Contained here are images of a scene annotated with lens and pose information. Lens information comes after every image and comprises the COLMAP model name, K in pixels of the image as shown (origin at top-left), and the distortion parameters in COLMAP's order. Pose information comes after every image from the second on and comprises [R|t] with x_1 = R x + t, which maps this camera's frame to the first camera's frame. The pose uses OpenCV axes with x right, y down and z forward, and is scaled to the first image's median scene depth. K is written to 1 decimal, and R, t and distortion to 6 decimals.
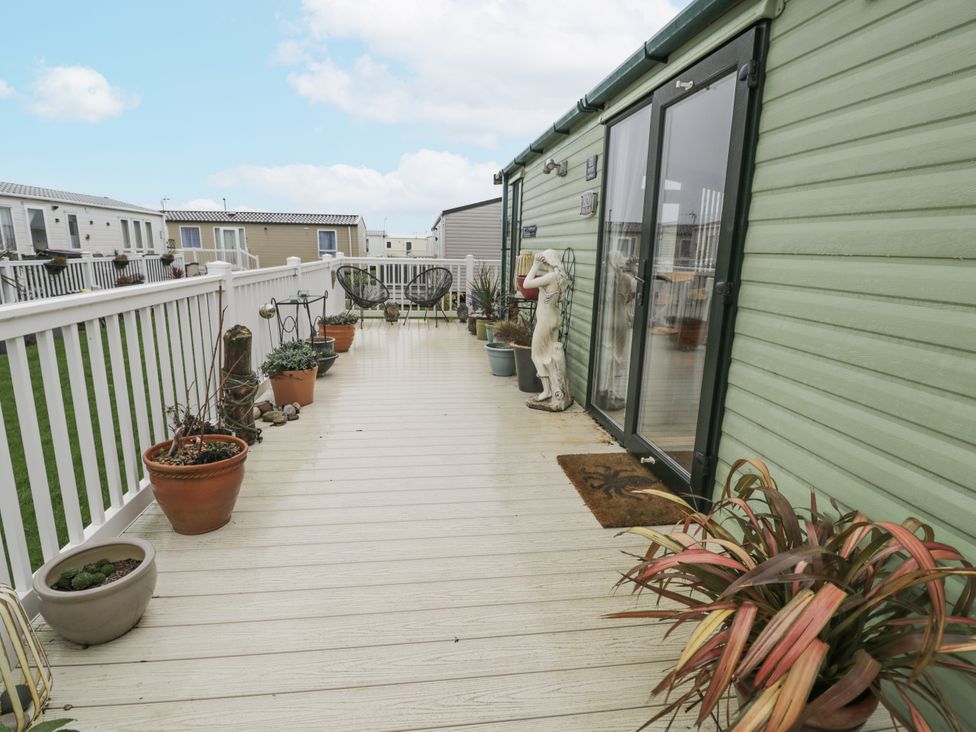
lens RADIAL K [[507.2, 0, 485.9], [0, 507.2, 364.6], [0, 0, 1]] dist [0.000681, -0.013887]
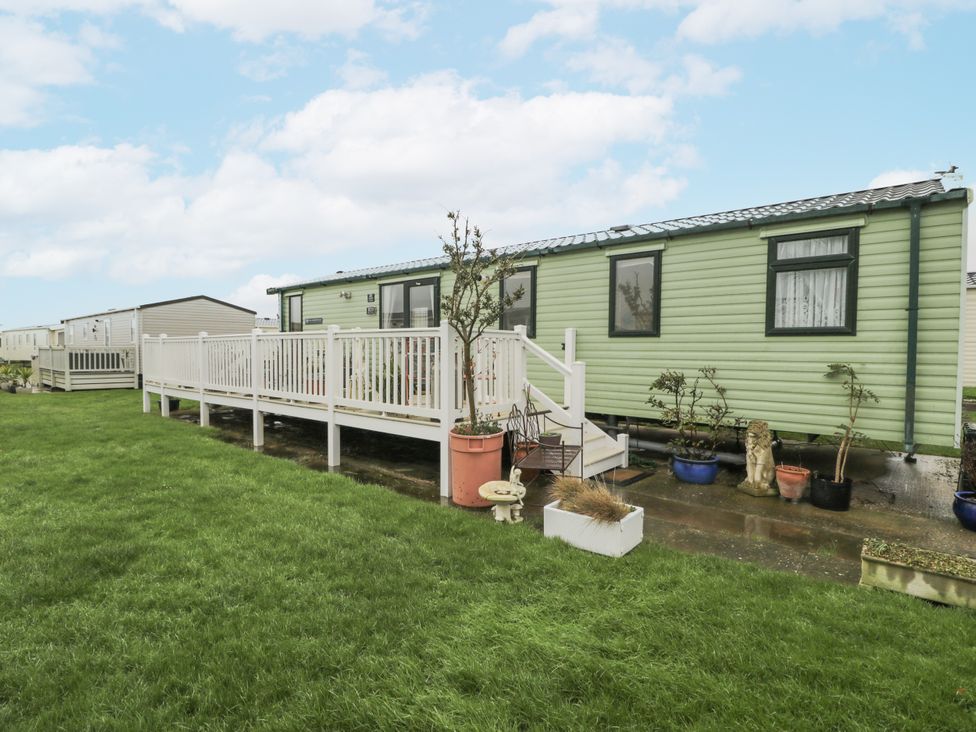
lens RADIAL K [[507.2, 0, 485.9], [0, 507.2, 364.6], [0, 0, 1]] dist [0.000681, -0.013887]
pose [[0.739590, -0.036431, 0.672071, -0.265251], [0.162902, 0.978535, -0.126225, 0.089737], [-0.653046, 0.202836, 0.729649, -0.293491]]
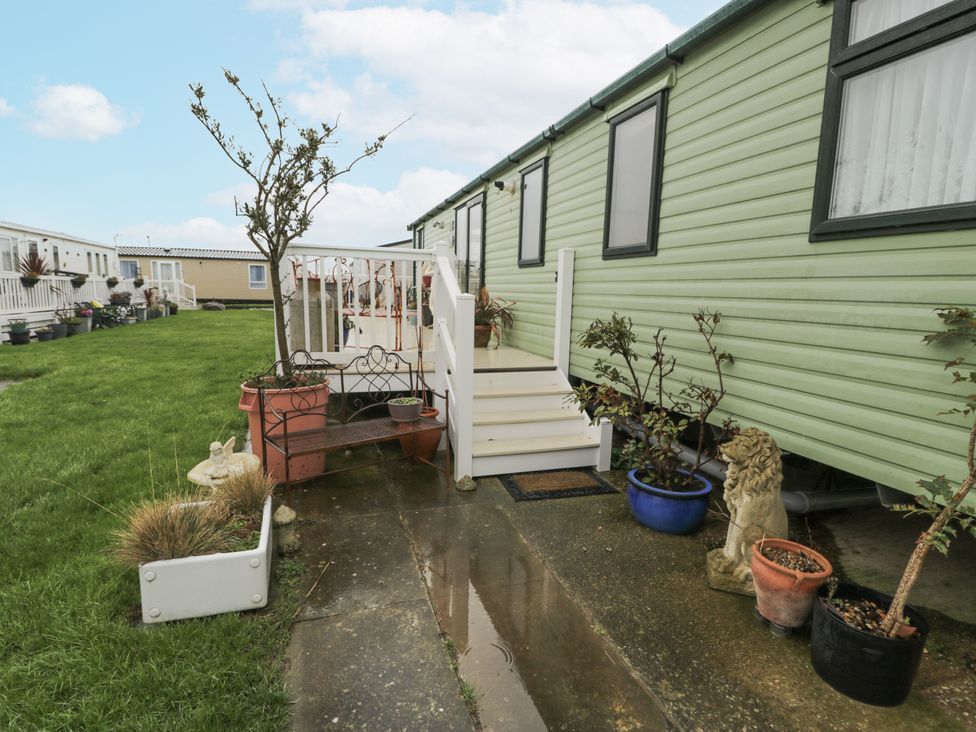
lens RADIAL K [[507.2, 0, 485.9], [0, 507.2, 364.6], [0, 0, 1]] dist [0.000681, -0.013887]
pose [[0.984120, -0.021857, 0.176153, -0.015154], [0.036138, 0.996277, -0.078272, 0.102137], [-0.173786, 0.083395, 0.981246, -0.295886]]
